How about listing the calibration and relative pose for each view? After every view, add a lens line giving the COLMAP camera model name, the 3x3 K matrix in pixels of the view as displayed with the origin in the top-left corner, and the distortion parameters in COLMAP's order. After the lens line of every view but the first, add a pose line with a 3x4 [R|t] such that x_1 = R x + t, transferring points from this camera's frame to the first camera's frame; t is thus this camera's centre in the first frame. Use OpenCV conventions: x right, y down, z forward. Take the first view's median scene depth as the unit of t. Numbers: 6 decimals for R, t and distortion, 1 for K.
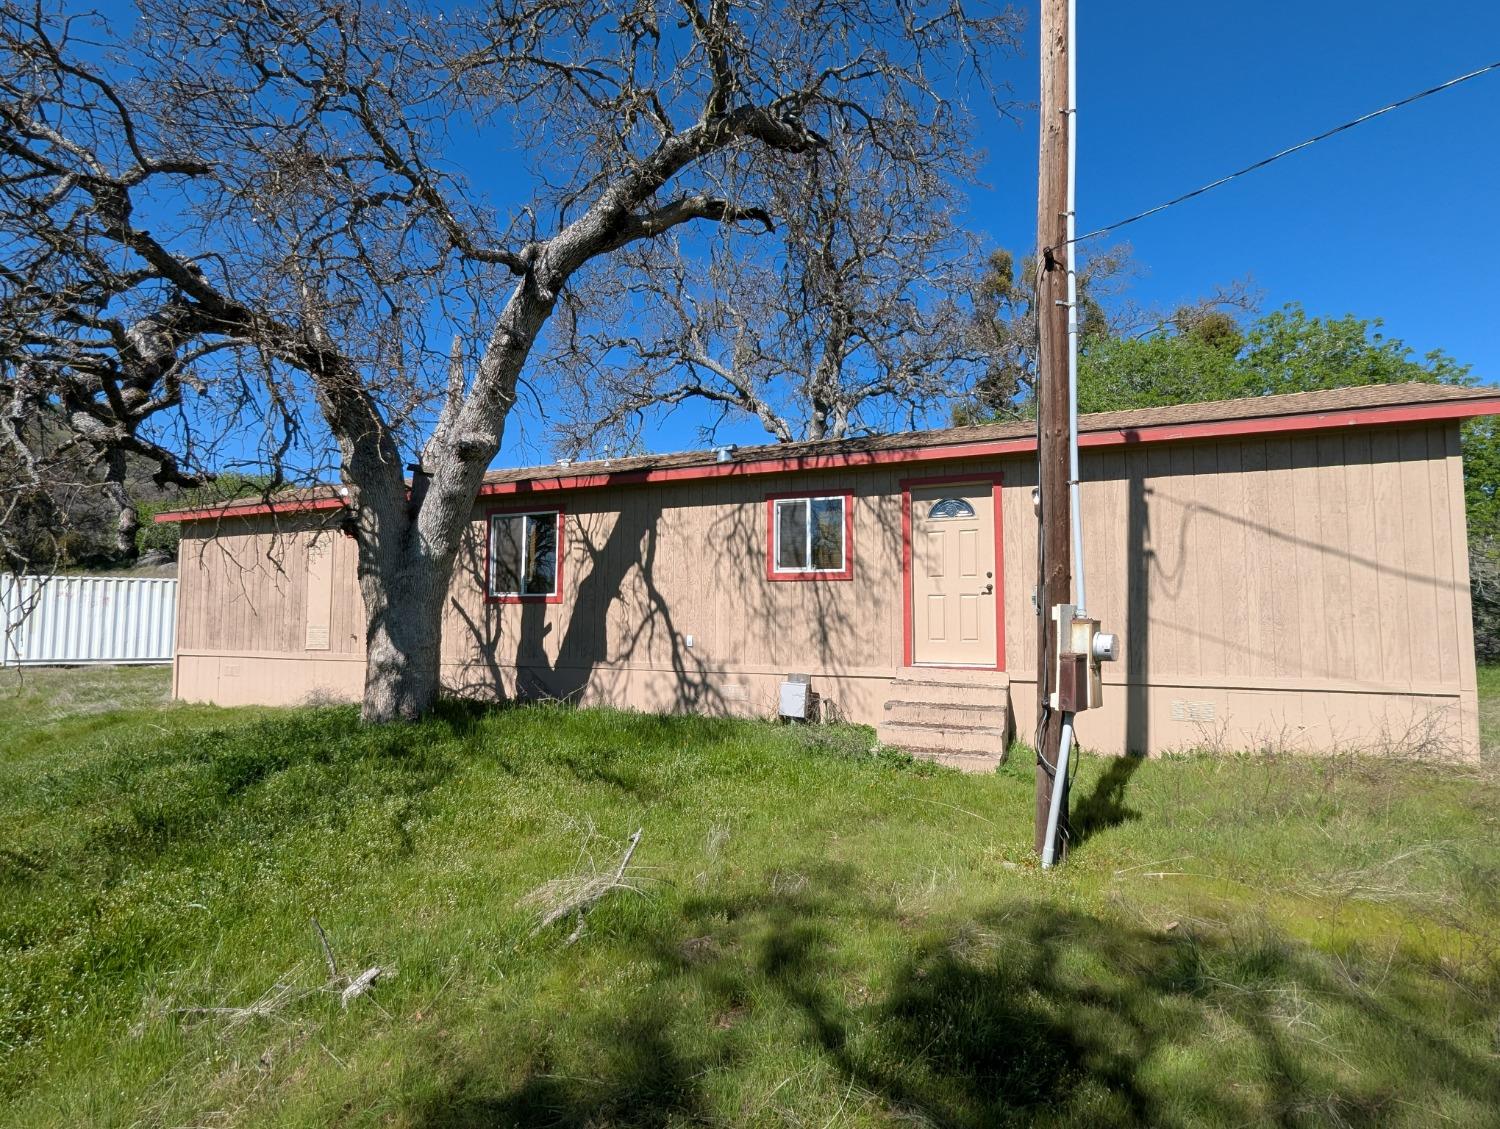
lens RADIAL K [[623.7, 0, 753.5], [0, 623.7, 576.1], [0, 0, 1]] dist [-0.001275, 0.000055]
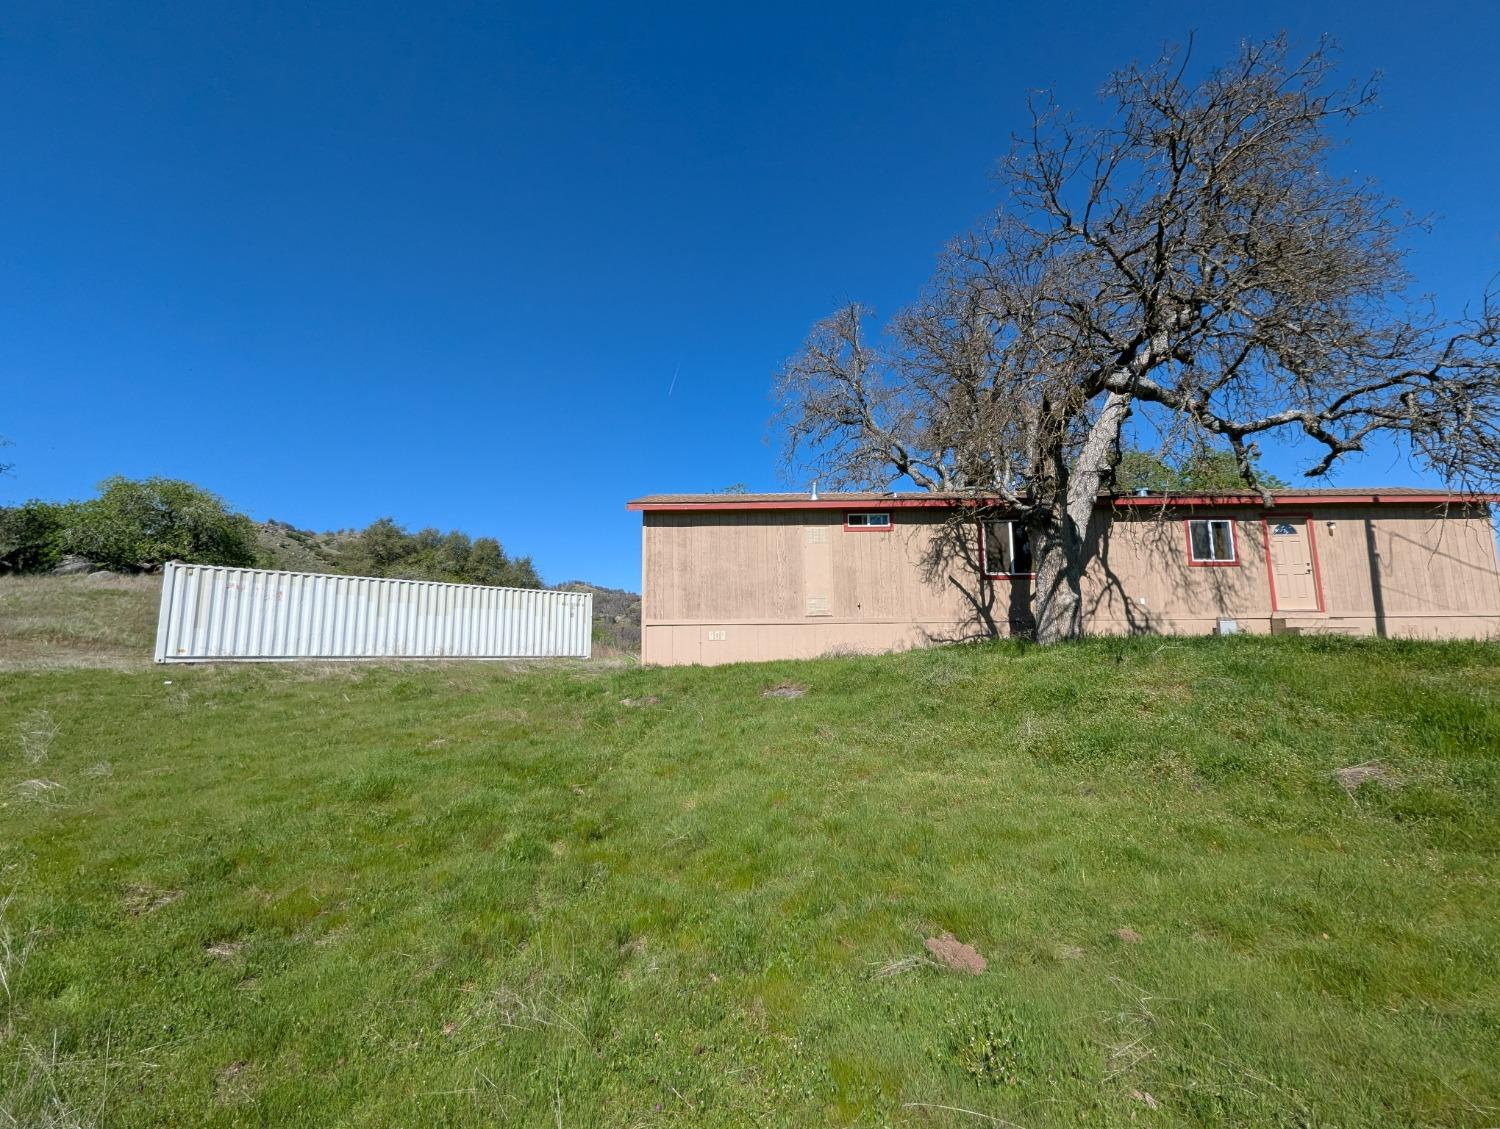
lens RADIAL K [[623.7, 0, 753.5], [0, 623.7, 576.1], [0, 0, 1]] dist [-0.001275, 0.000055]
pose [[0.951145, 0.036929, 0.306529, -1.583966], [-0.014004, 0.996959, -0.076656, 0.177213], [-0.308428, 0.068618, 0.948770, -0.267587]]
